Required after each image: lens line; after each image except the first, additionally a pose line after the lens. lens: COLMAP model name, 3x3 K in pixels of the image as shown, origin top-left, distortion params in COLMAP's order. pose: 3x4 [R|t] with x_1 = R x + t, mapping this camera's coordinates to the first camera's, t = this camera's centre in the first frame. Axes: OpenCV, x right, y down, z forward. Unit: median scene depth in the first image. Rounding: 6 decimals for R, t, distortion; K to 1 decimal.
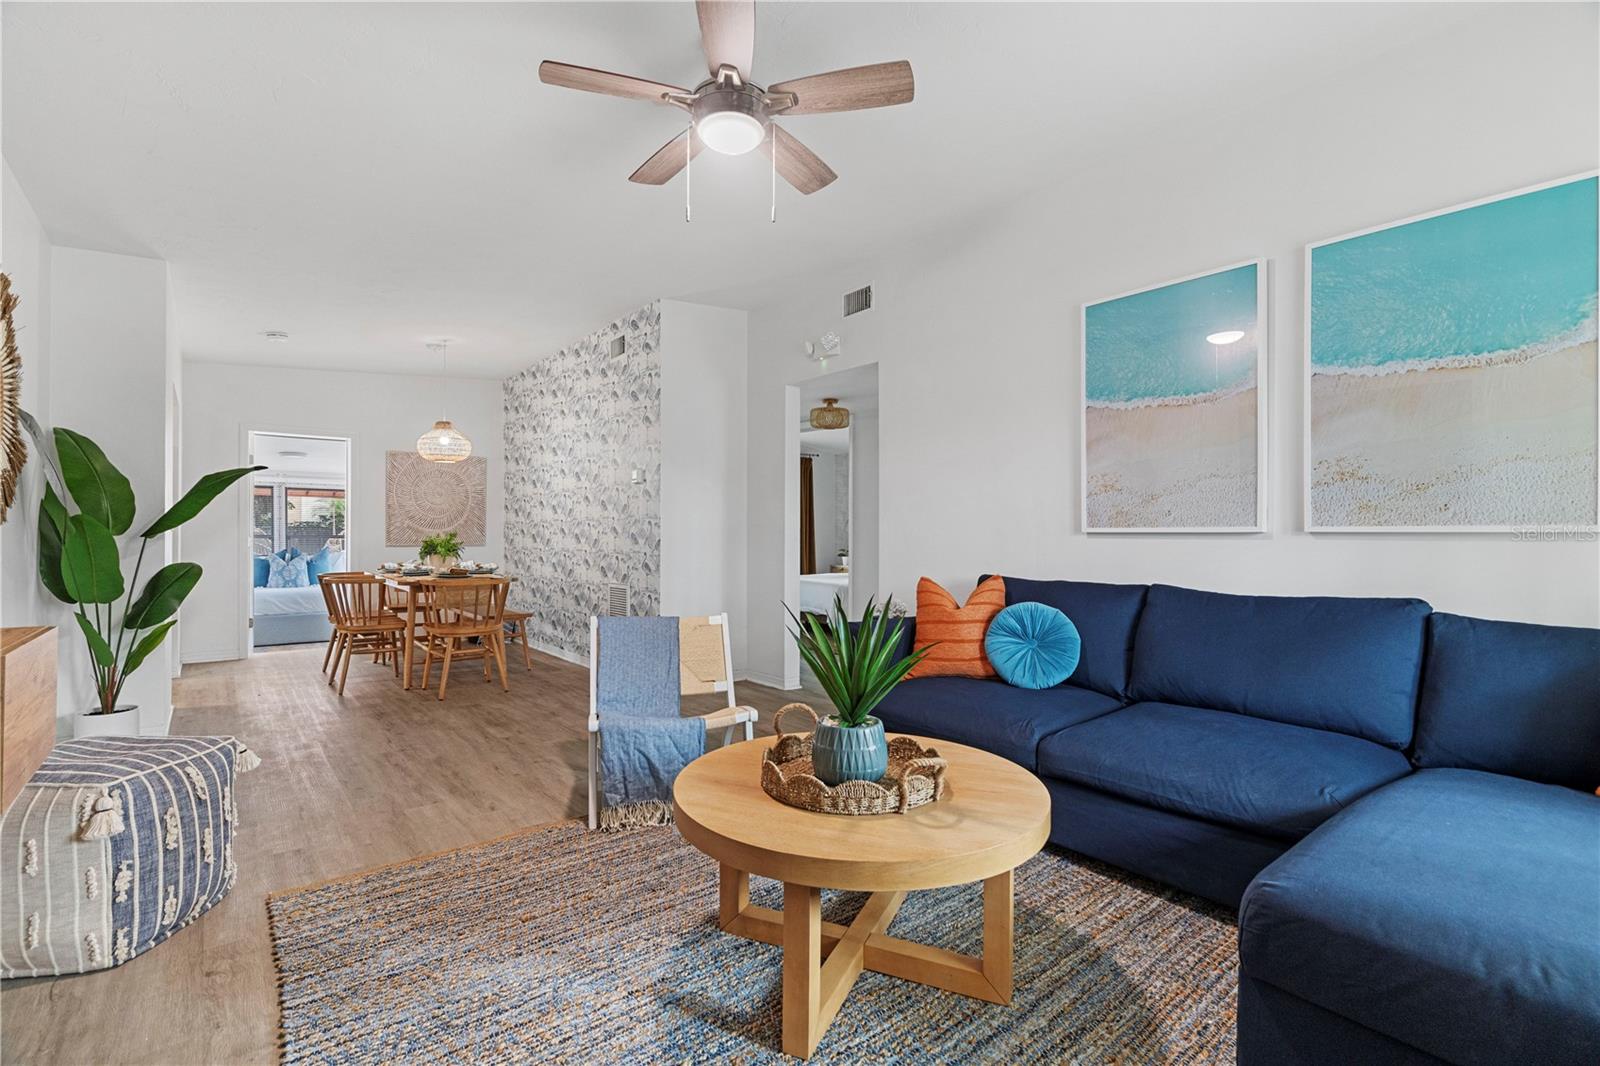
lens RADIAL K [[727.7, 0, 795.5], [0, 727.7, 518.3], [0, 0, 1]] dist [-0.003454, 0.002102]
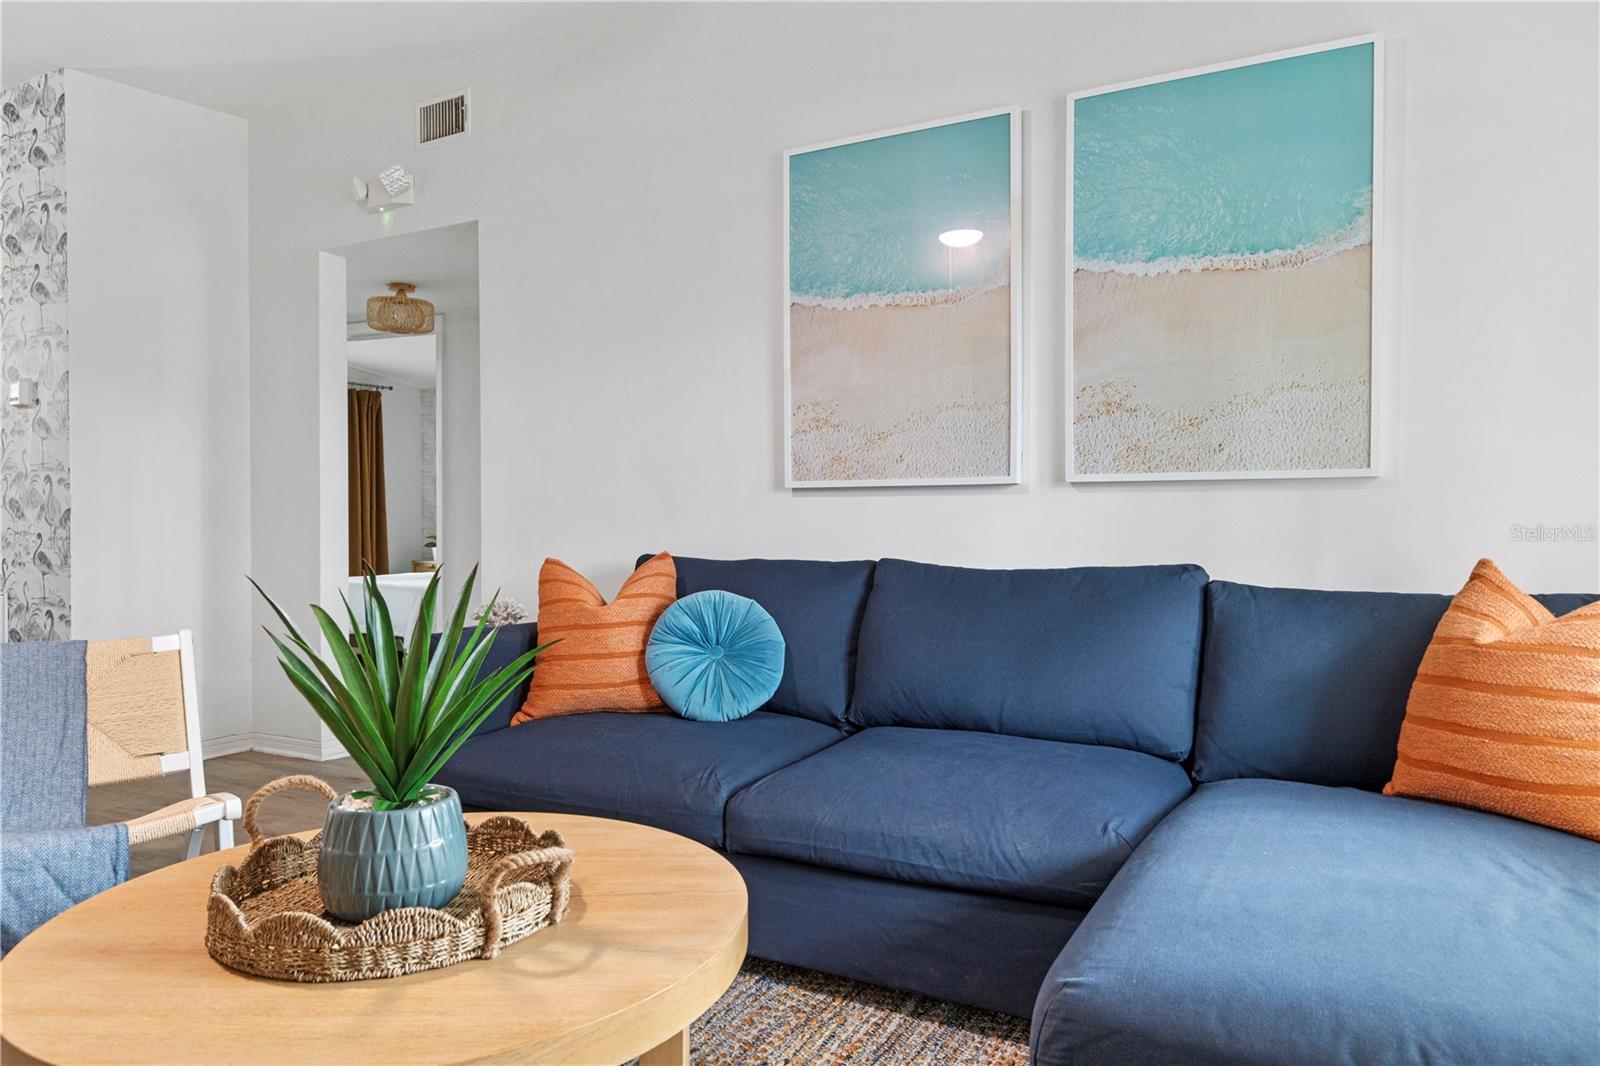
lens RADIAL K [[1073.1, 0, 765.7], [0, 1073.1, 512.4], [0, 0, 1]] dist [0.005398, 0.006693]
pose [[0.935117, -0.009579, 0.354208, 0.029241], [0.002853, 0.999806, 0.019504, 0.029958], [-0.354326, -0.017228, 0.934963, 0.093212]]
